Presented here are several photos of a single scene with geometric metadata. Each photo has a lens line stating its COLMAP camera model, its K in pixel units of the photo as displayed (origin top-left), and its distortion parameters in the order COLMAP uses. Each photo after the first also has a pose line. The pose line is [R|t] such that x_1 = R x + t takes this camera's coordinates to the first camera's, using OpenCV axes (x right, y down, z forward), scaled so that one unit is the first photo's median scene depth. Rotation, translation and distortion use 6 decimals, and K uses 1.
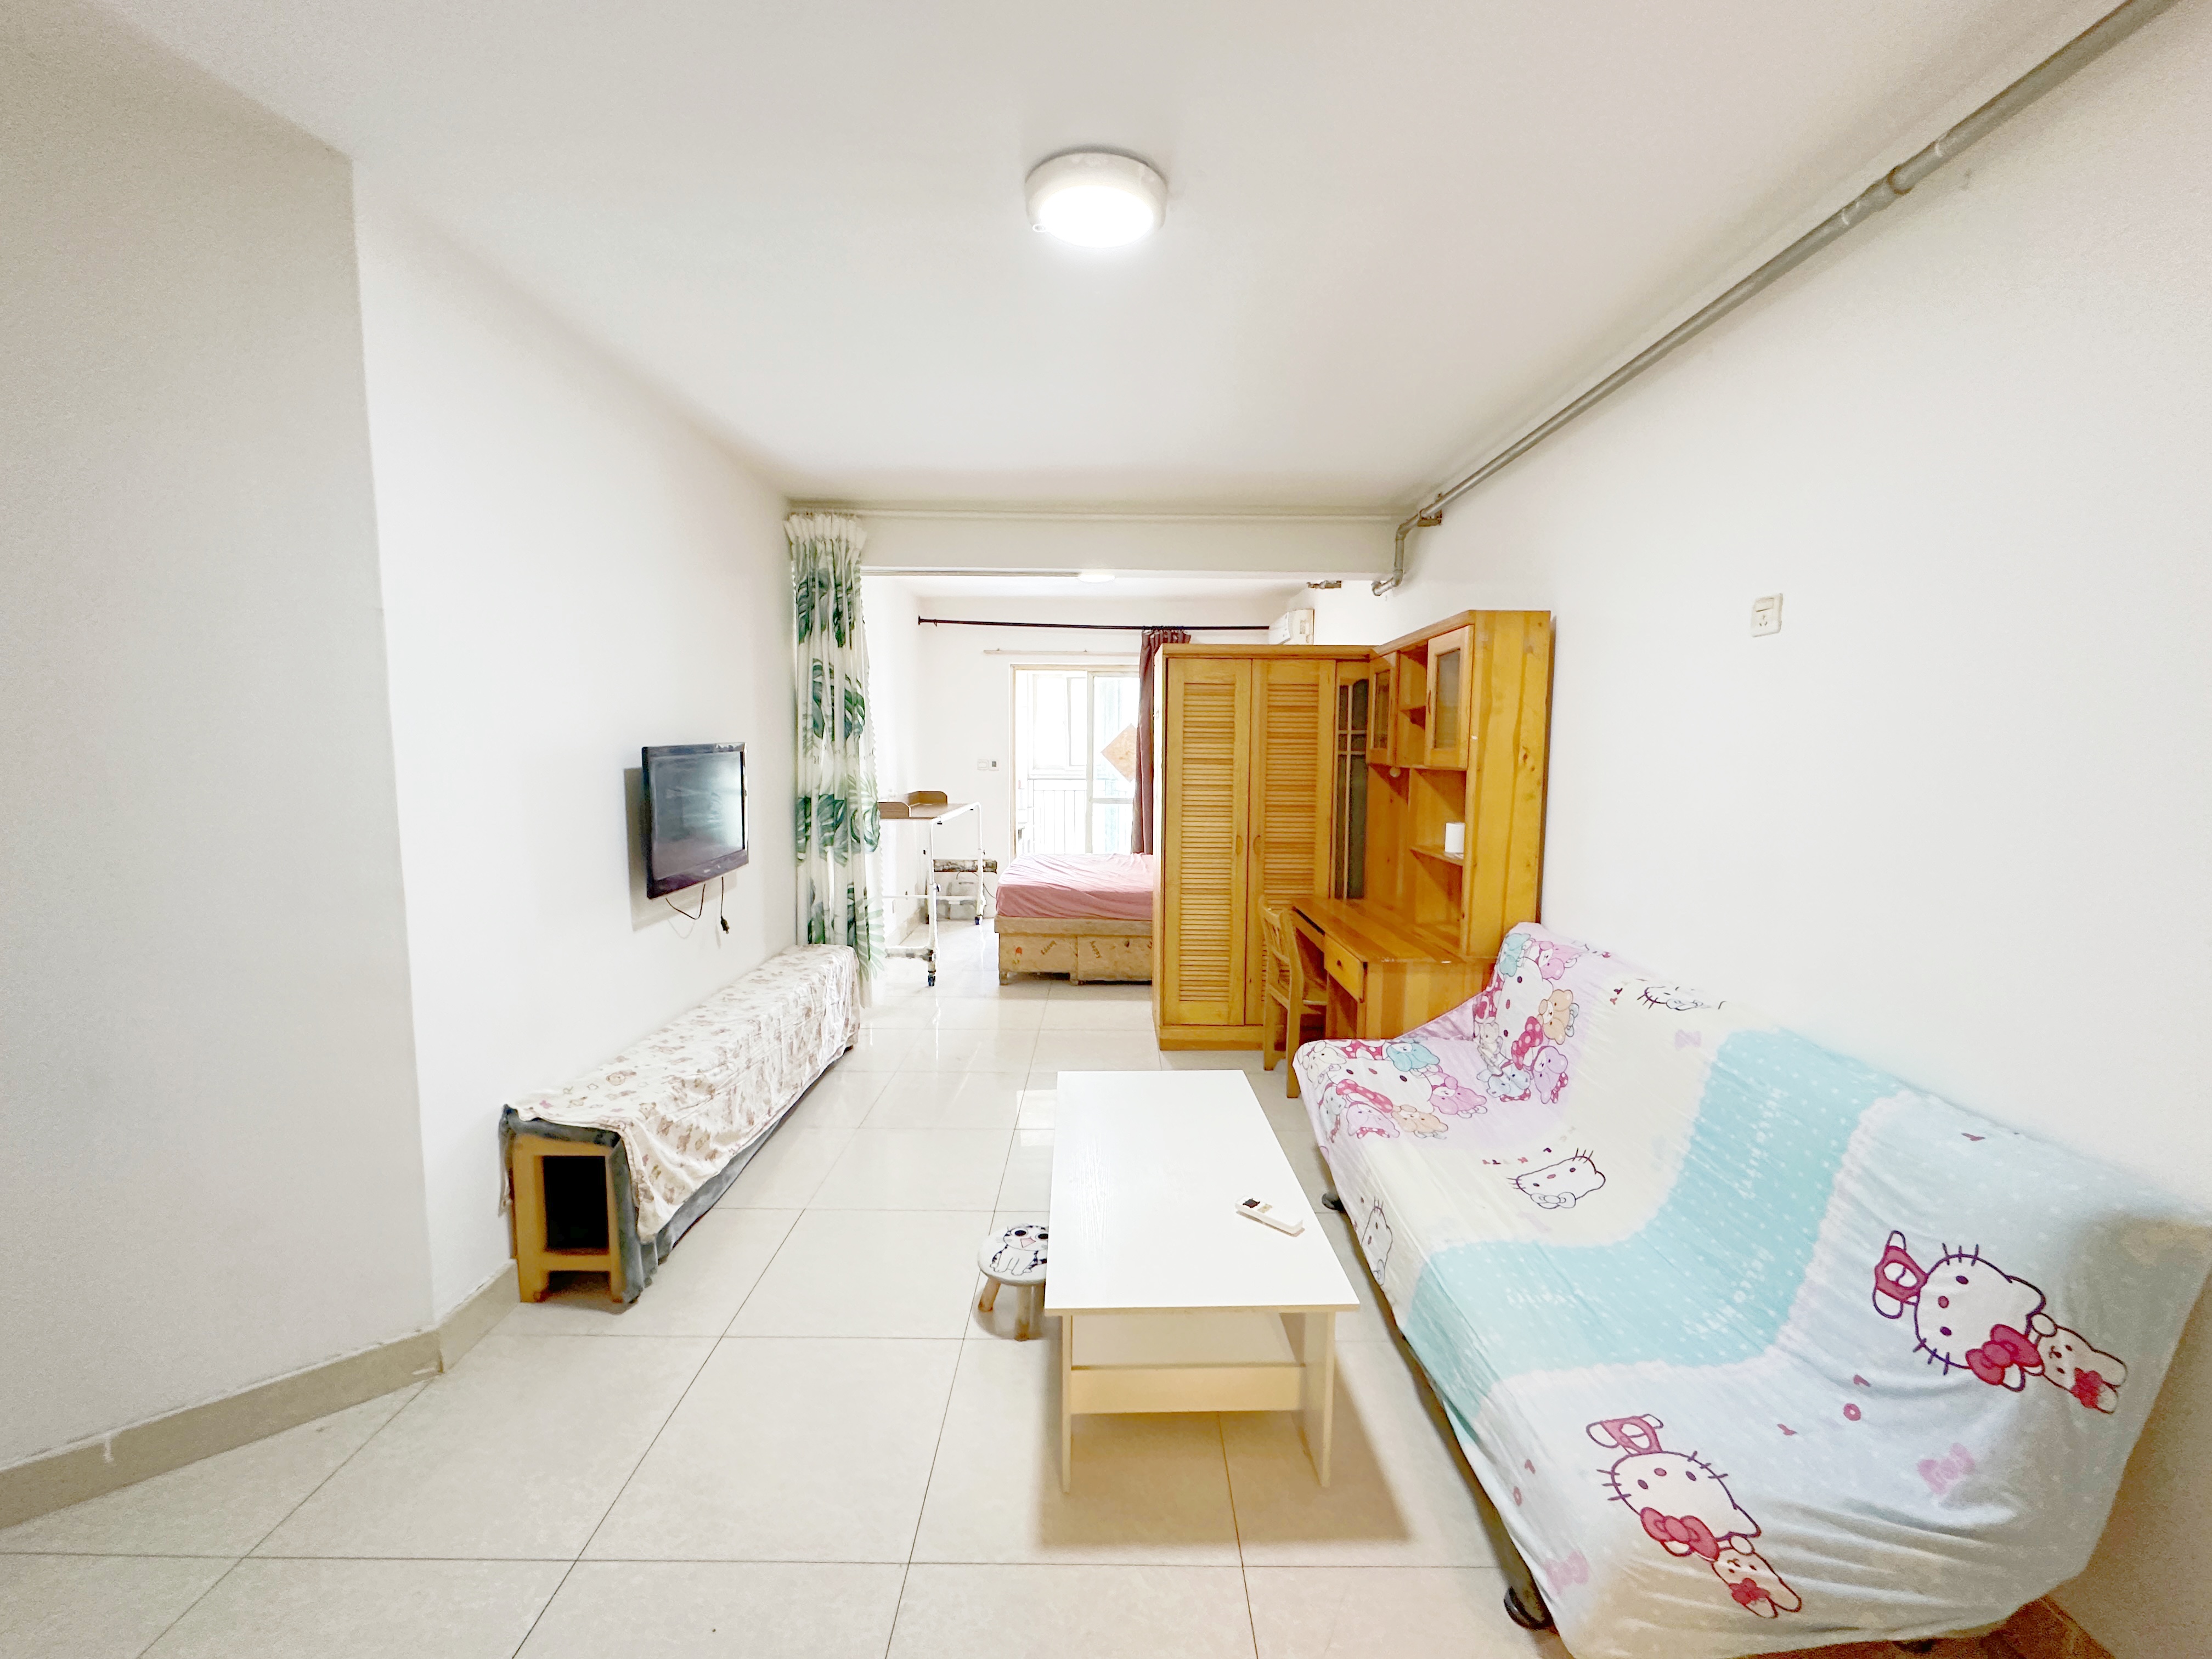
lens RADIAL K [[886.7, 0, 1103.5], [0, 886.7, 831.8], [0, 0, 1]] dist [-0.000052, -0.000020]
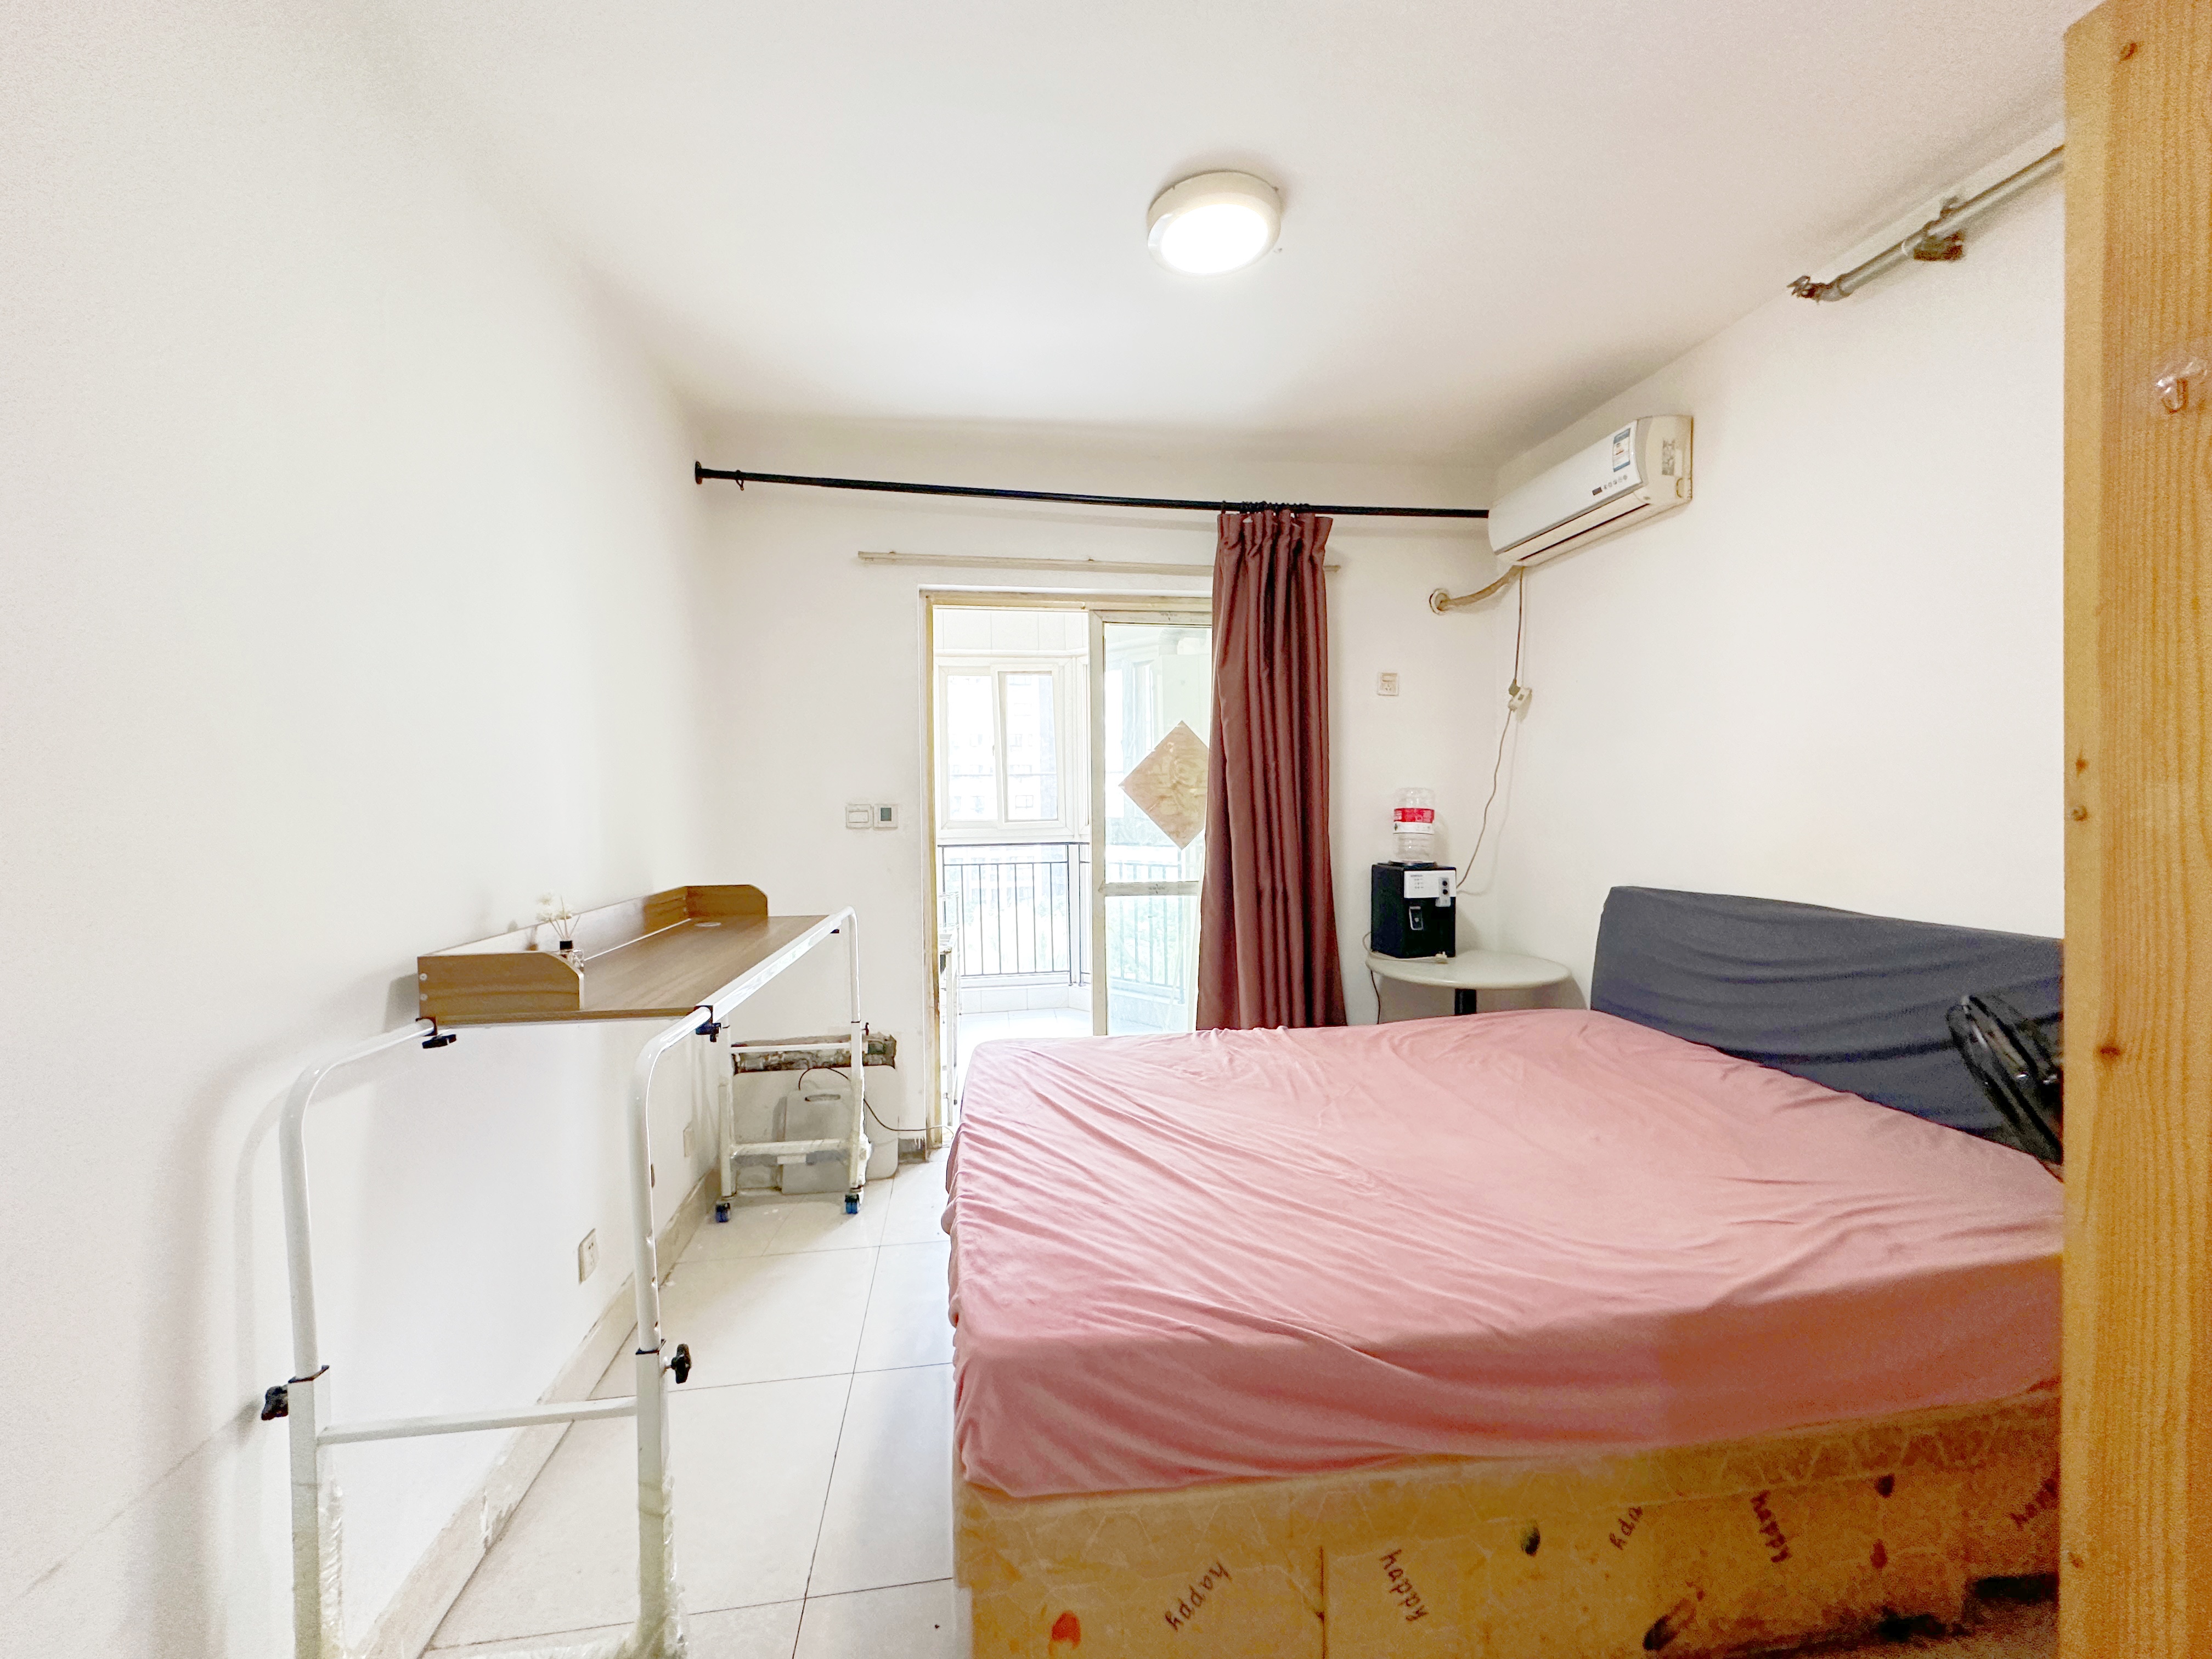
lens RADIAL K [[886.7, 0, 1111.6], [0, 886.7, 825.3], [0, 0, 1]] dist [-0.000052, -0.000020]
pose [[0.987311, -0.022859, 0.157143, -0.083263], [0.034469, 0.996841, -0.071556, -0.036224], [-0.155010, 0.076065, 0.984980, 0.558373]]
